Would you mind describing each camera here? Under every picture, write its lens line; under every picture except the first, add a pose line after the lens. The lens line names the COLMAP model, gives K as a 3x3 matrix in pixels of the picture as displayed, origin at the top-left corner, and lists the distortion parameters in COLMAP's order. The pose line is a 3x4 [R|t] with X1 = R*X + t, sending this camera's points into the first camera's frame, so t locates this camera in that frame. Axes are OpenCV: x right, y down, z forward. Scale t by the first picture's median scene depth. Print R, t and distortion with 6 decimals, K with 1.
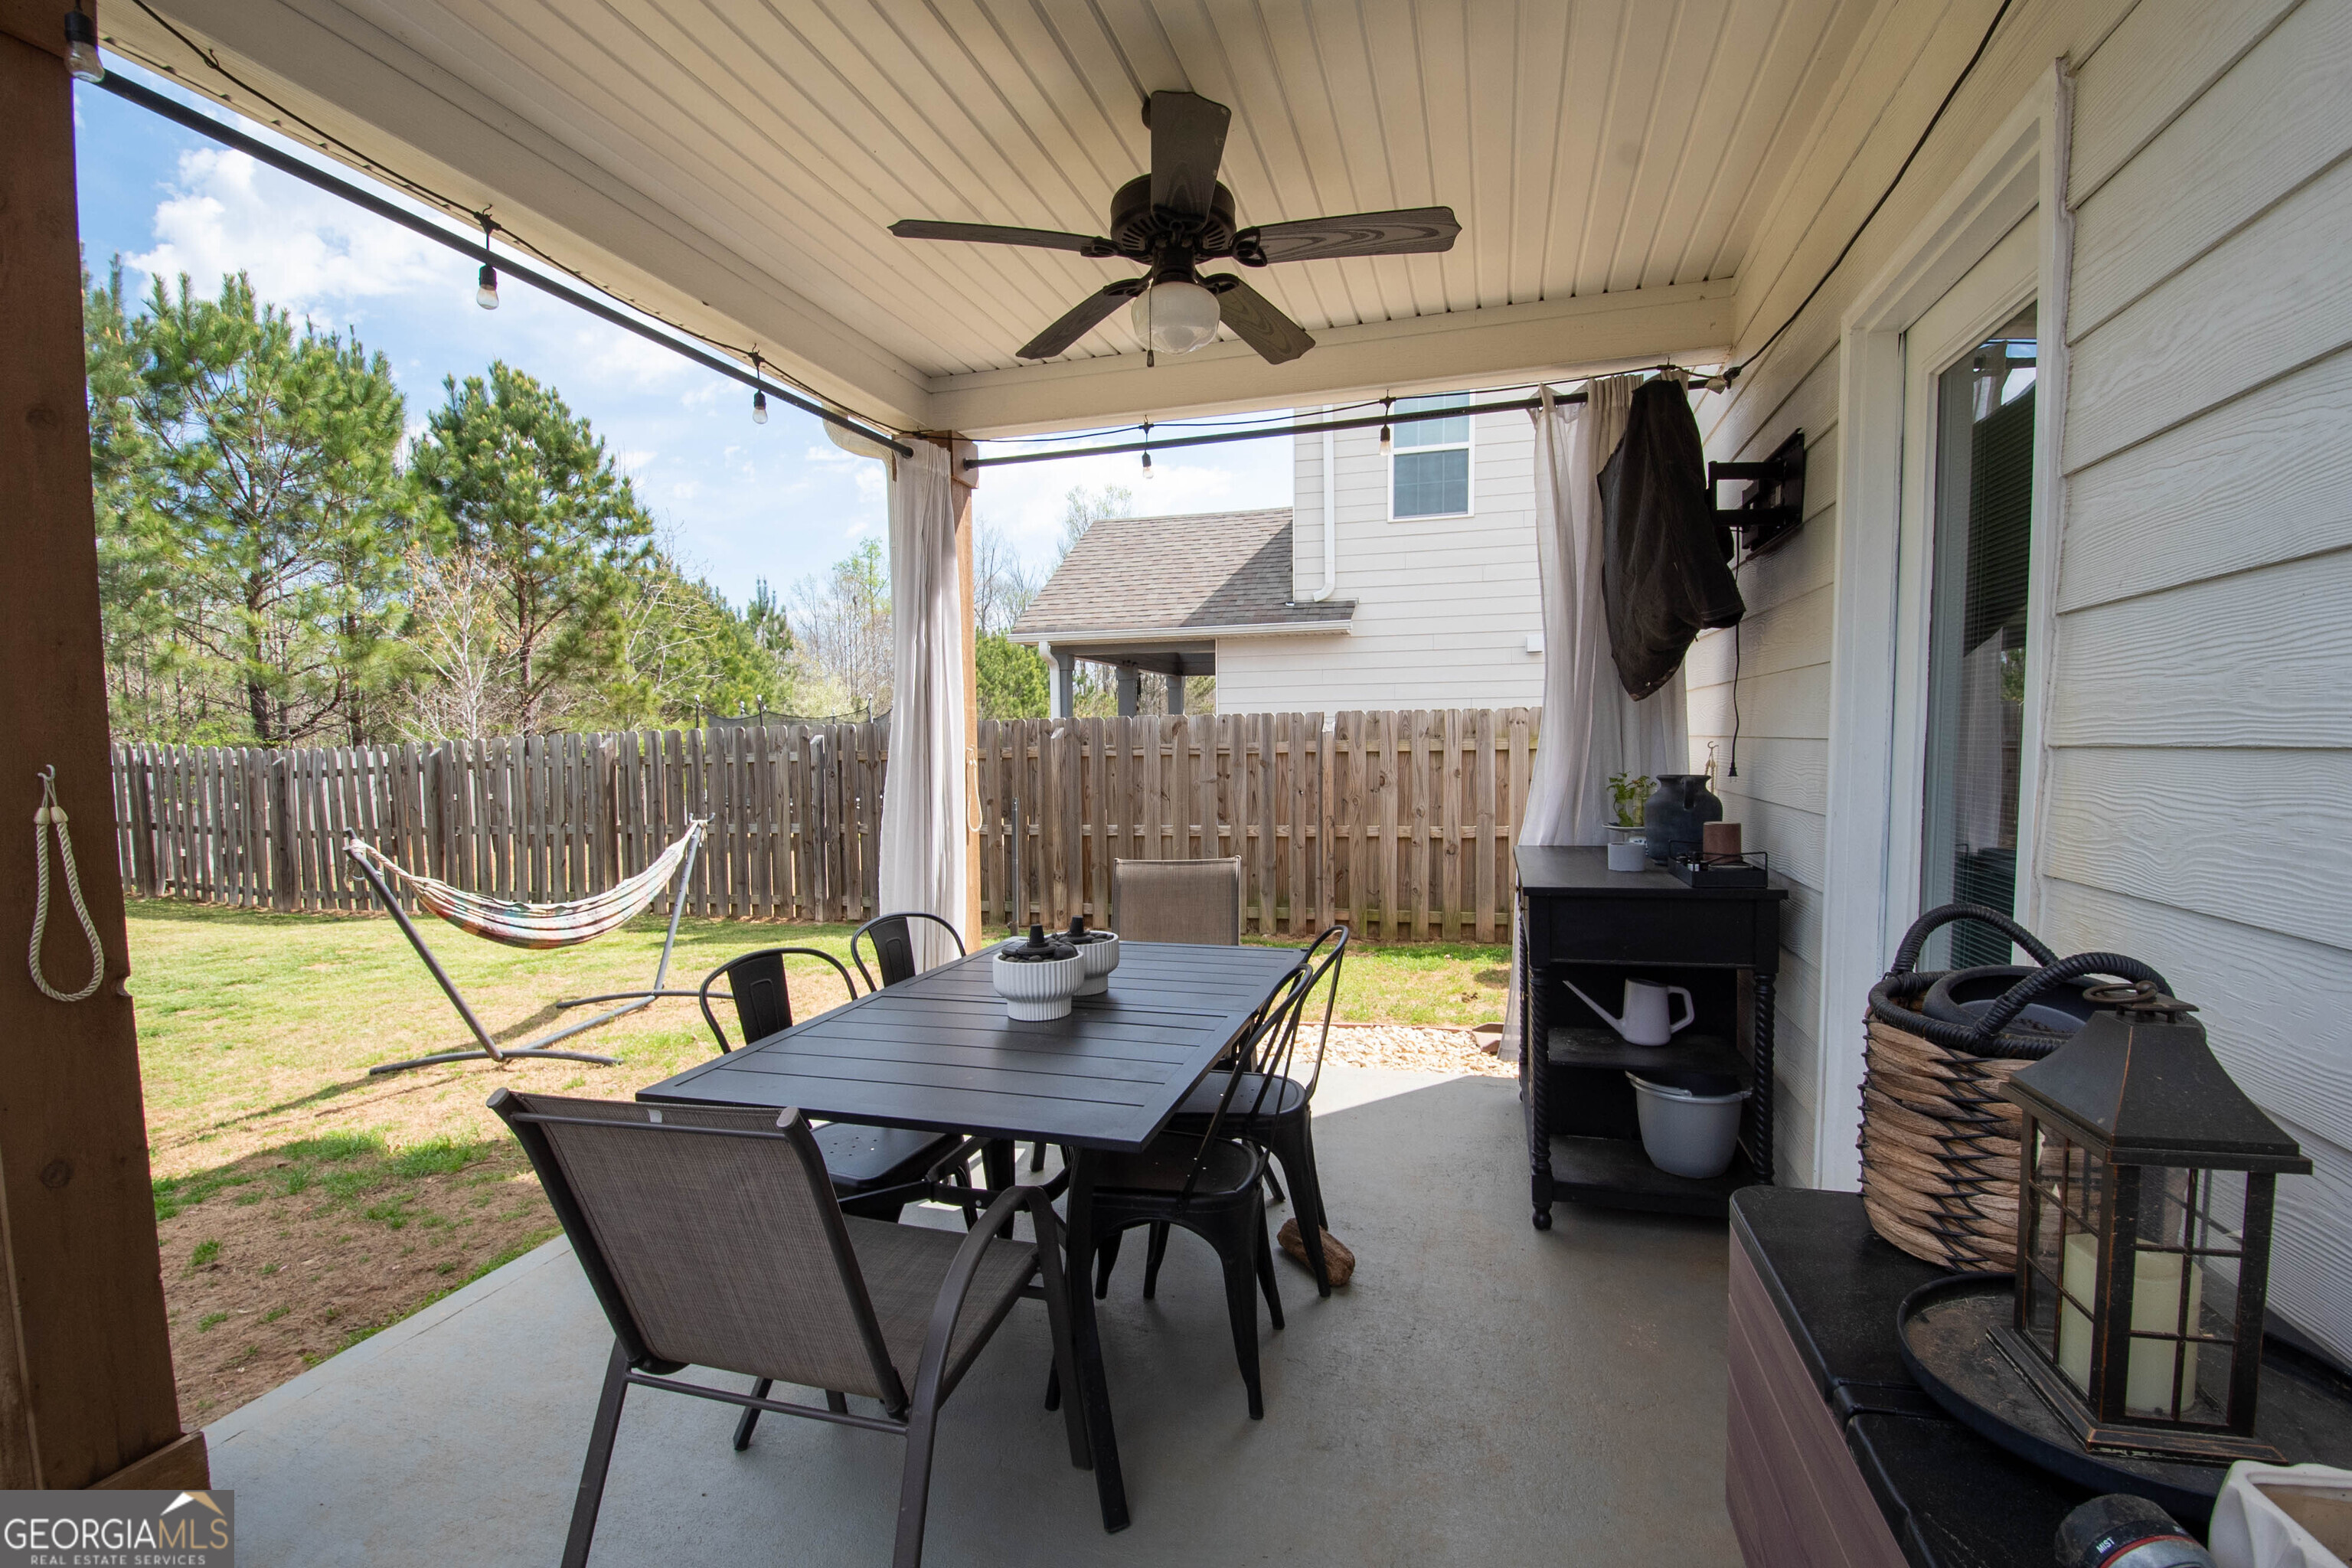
lens RADIAL K [[1031.3, 0, 1179.1], [0, 1031.3, 837.0], [0, 0, 1]] dist [0.002708, -0.000037]
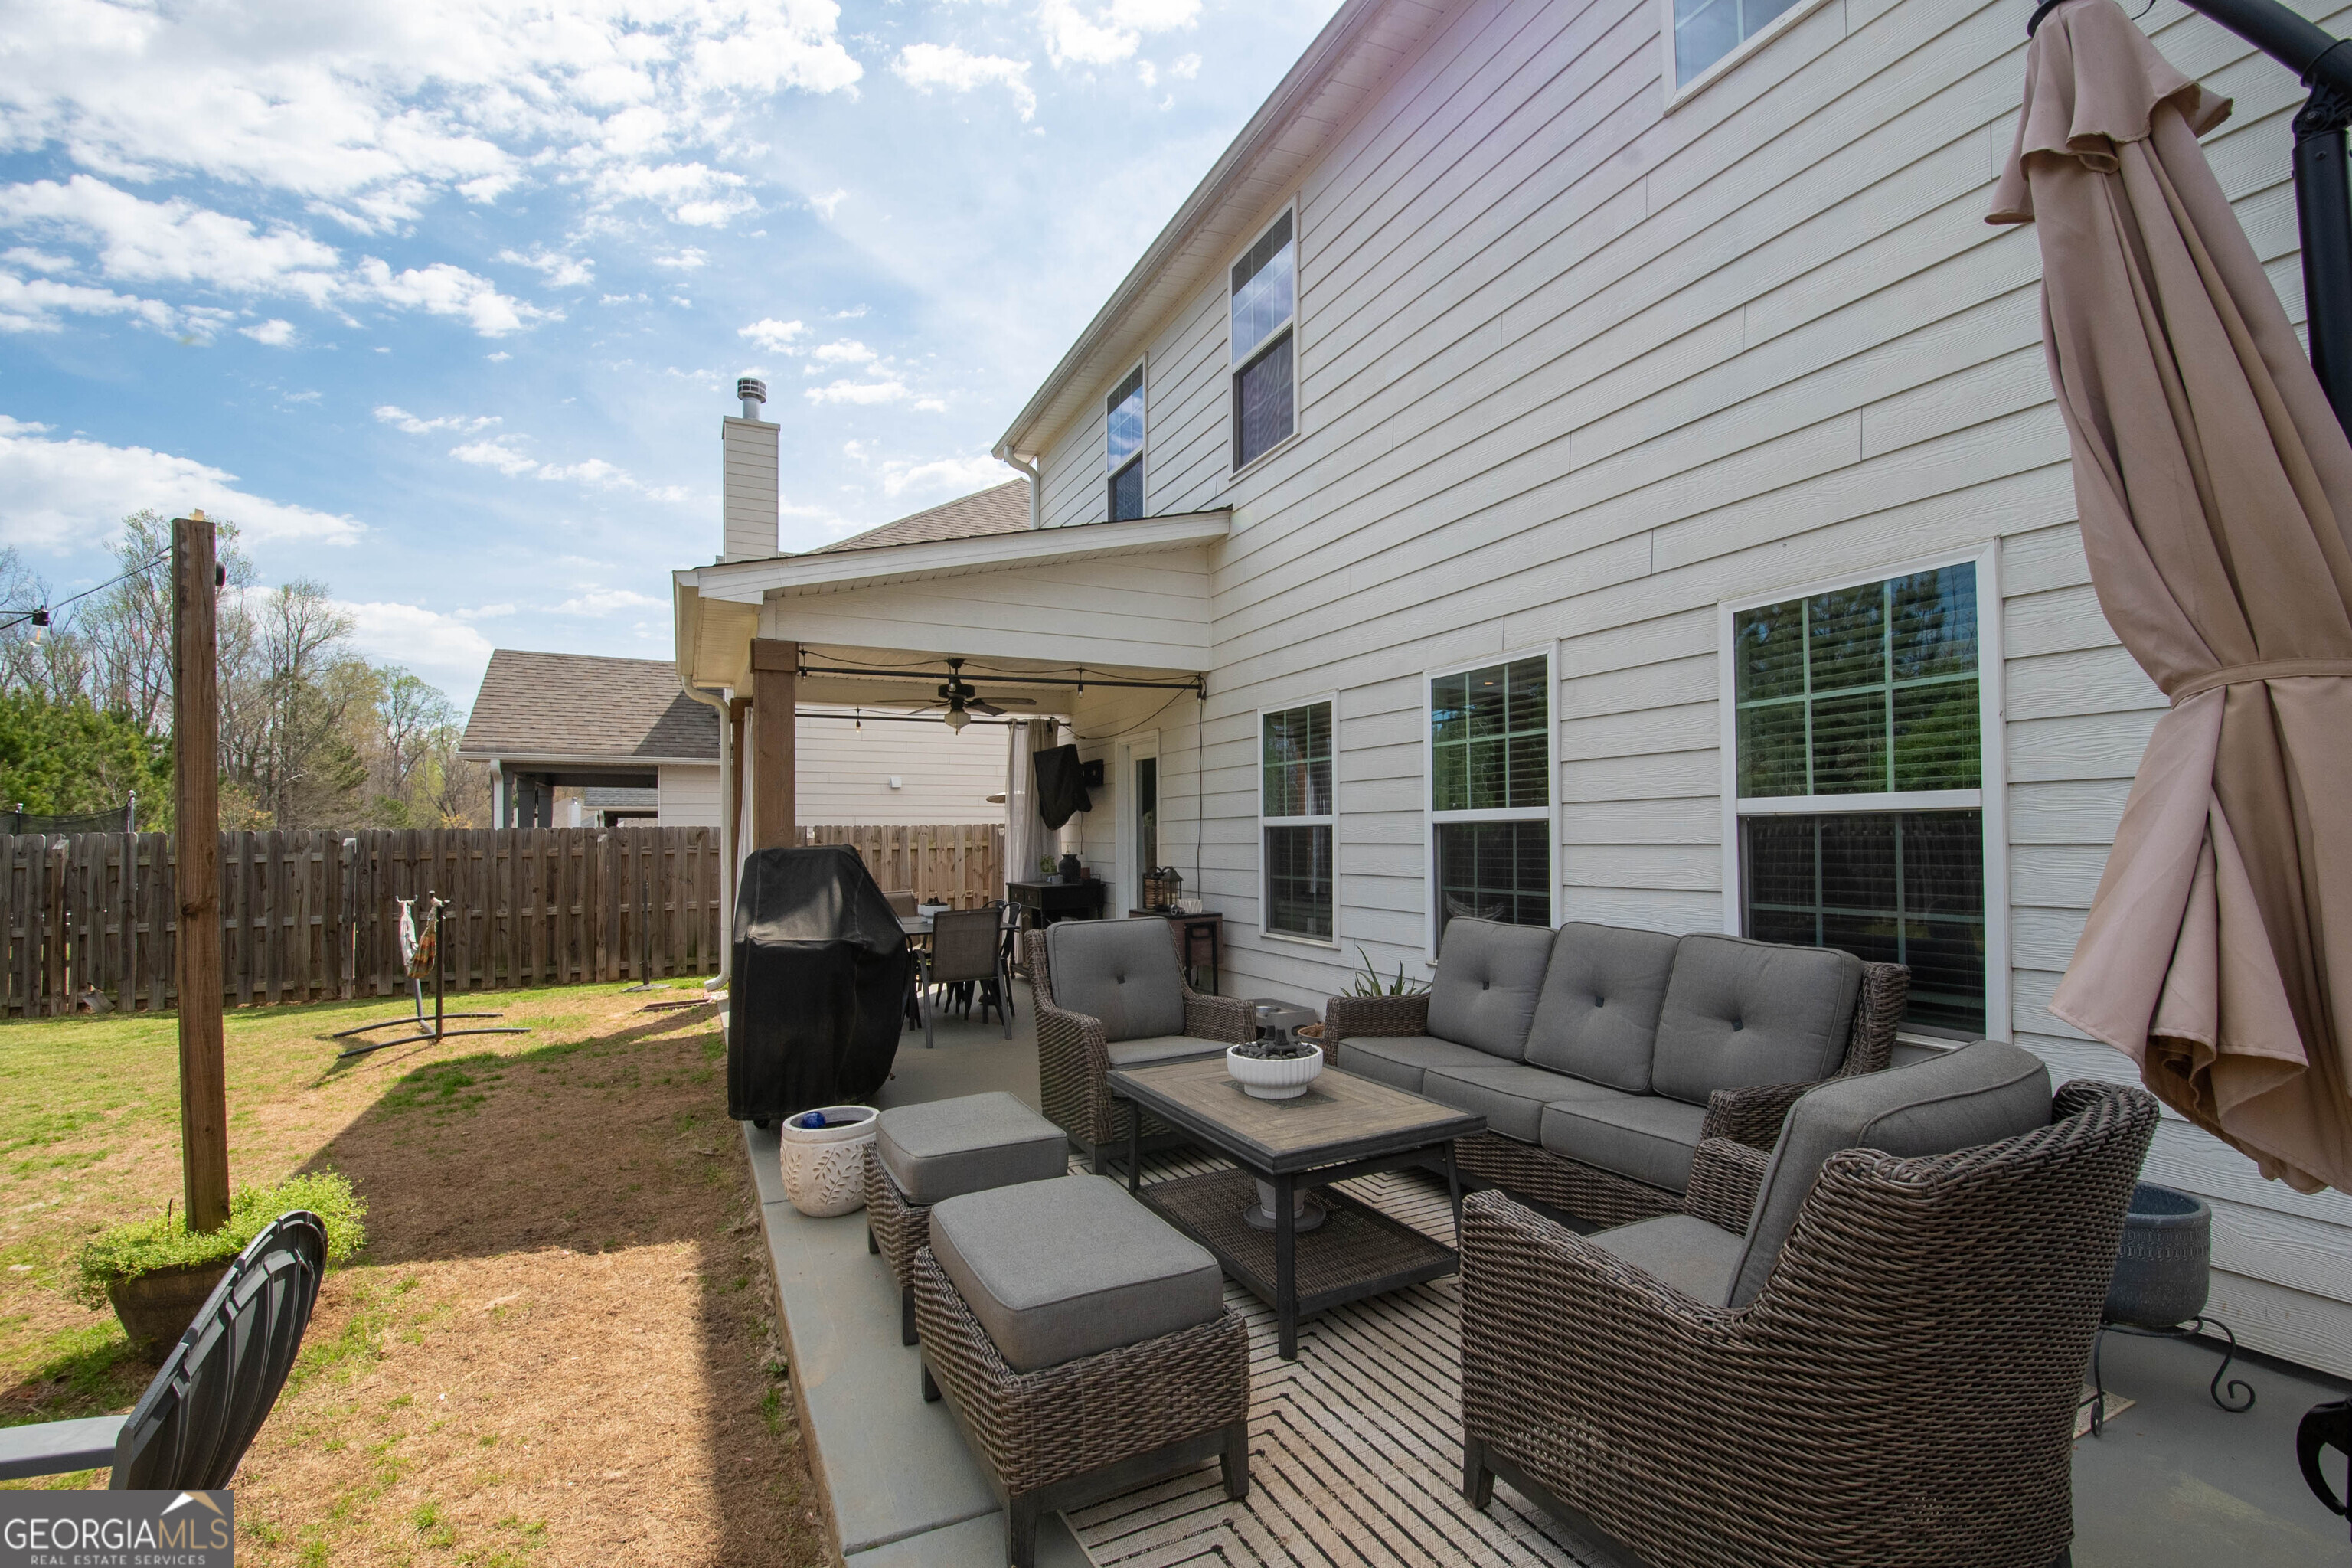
lens RADIAL K [[1031.3, 0, 1179.1], [0, 1031.3, 837.0], [0, 0, 1]] dist [0.002708, -0.000037]
pose [[0.746465, 0.006084, 0.665397, -0.445943], [0.060878, 0.995140, -0.077394, 0.049808], [-0.662634, 0.098280, 0.742467, -0.514435]]
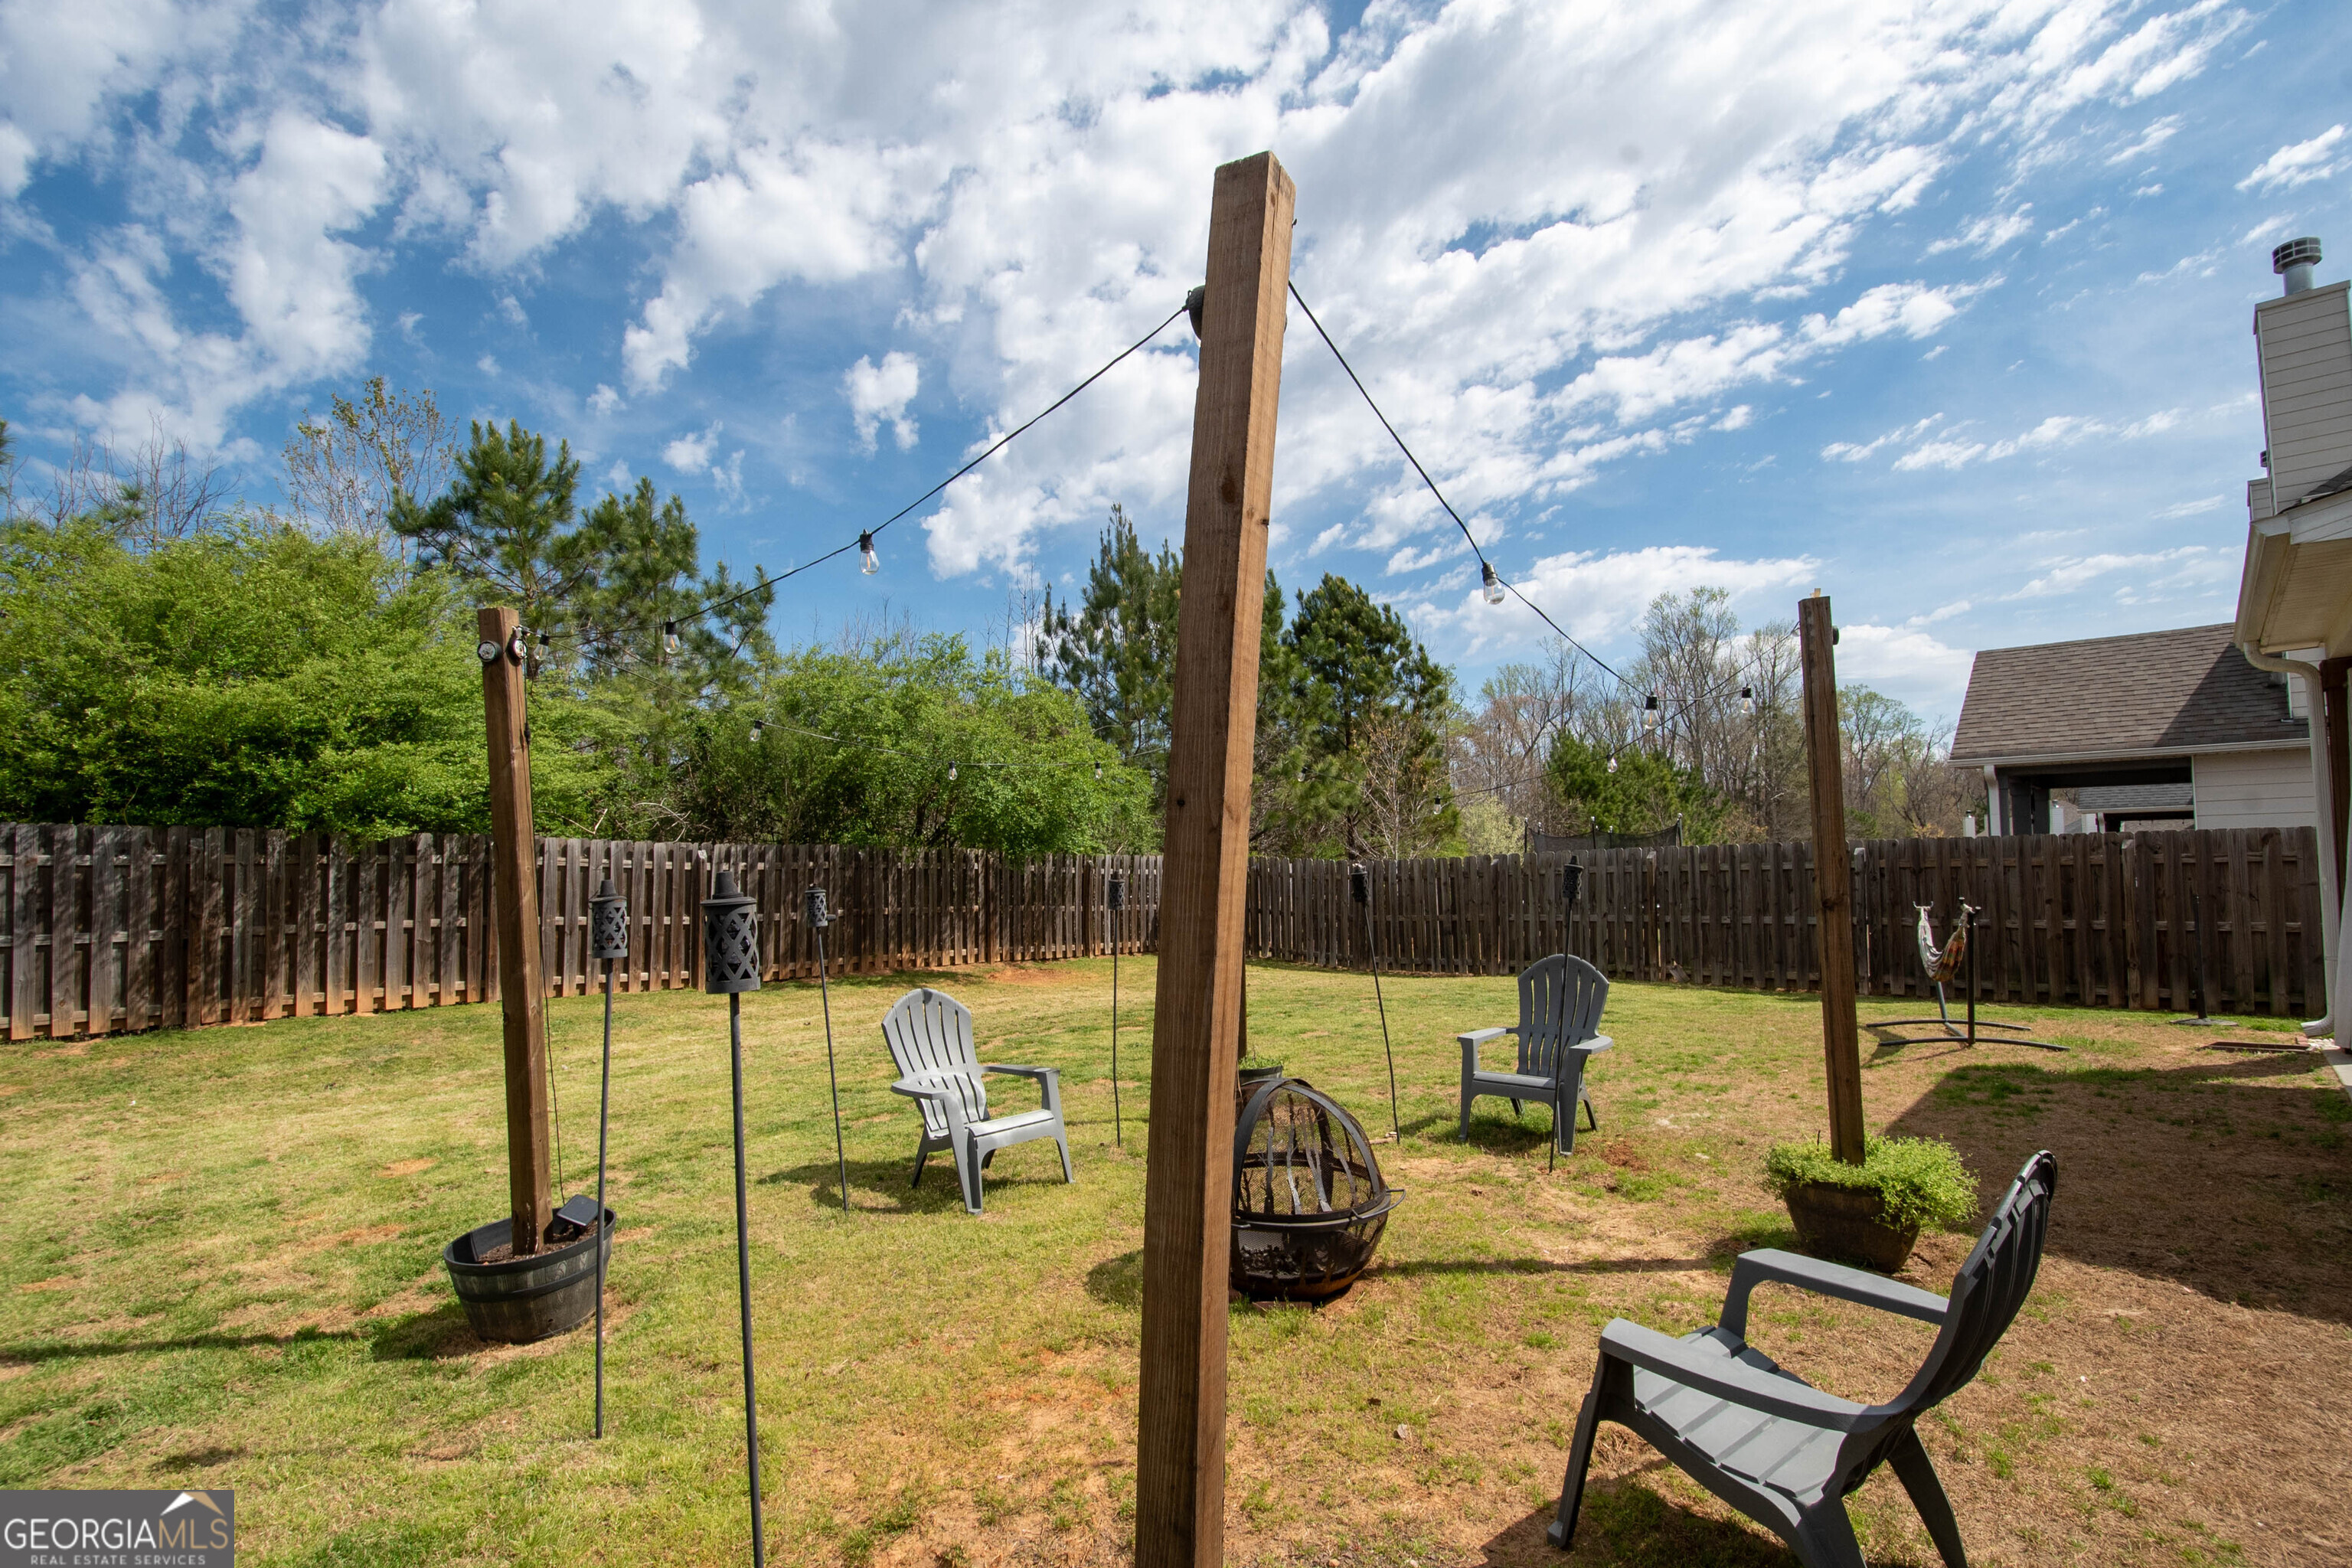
lens RADIAL K [[1040.9, 0, 1178.4], [0, 1040.9, 814.2], [0, 0, 1]] dist [0.013889, -0.019889]
pose [[0.880903, -0.024052, -0.472686, -0.506416], [-0.039198, 0.991569, -0.123506, 0.056455], [0.471672, 0.127325, 0.872533, -0.567288]]
